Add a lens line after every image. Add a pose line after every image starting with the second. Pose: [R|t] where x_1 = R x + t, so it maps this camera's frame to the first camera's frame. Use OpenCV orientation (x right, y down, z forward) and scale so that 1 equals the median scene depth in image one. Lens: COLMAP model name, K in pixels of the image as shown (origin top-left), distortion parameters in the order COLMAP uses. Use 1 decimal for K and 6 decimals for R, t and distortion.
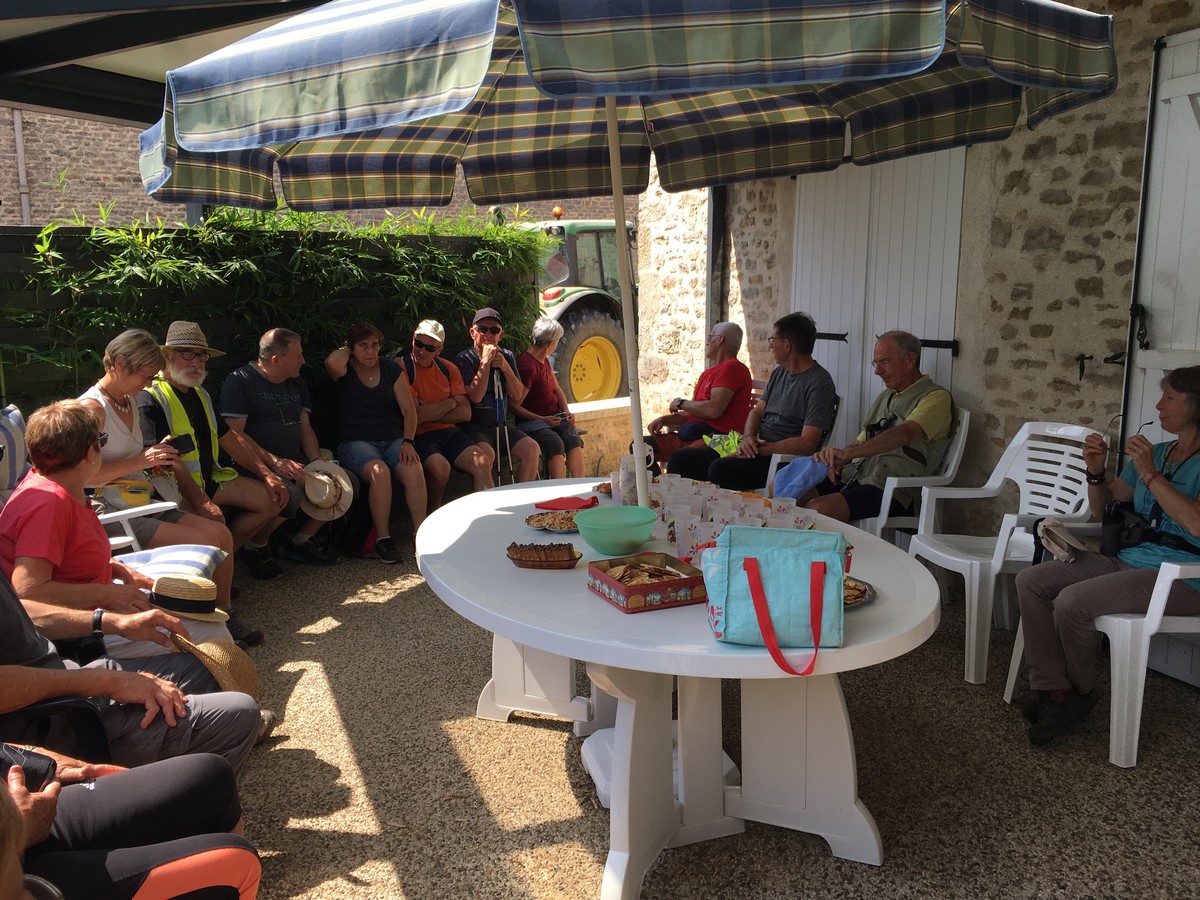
lens RADIAL K [[1023.7, 0, 598.3], [0, 1023.7, 450.9], [0, 0, 1]] dist [0.069411, -0.098277]
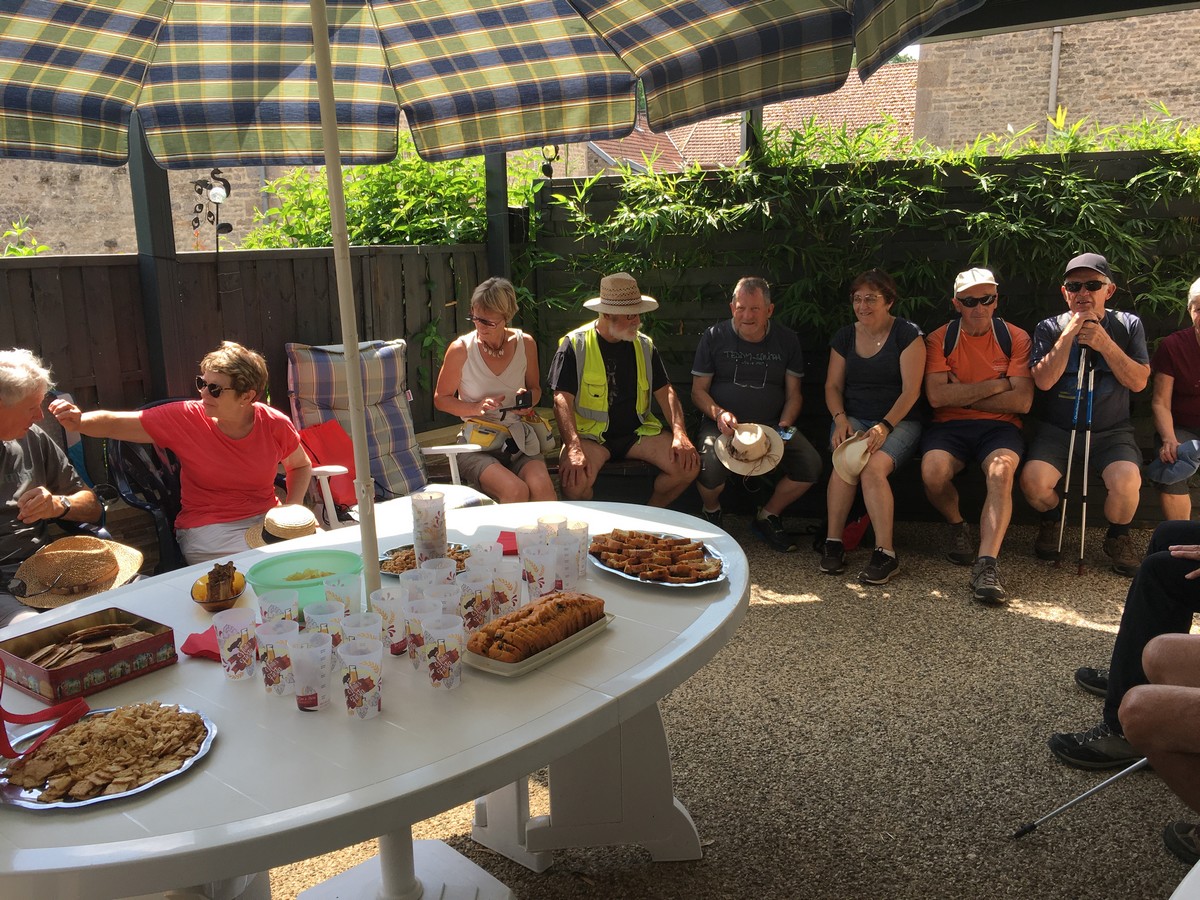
lens RADIAL K [[1023.7, 0, 598.0], [0, 1023.7, 446.5], [0, 0, 1]] dist [0.069411, -0.098277]
pose [[0.493434, 0.182569, -0.850407, 0.628170], [-0.123677, 0.982515, 0.139169, -0.127805], [0.860945, 0.036505, 0.507386, 0.669076]]
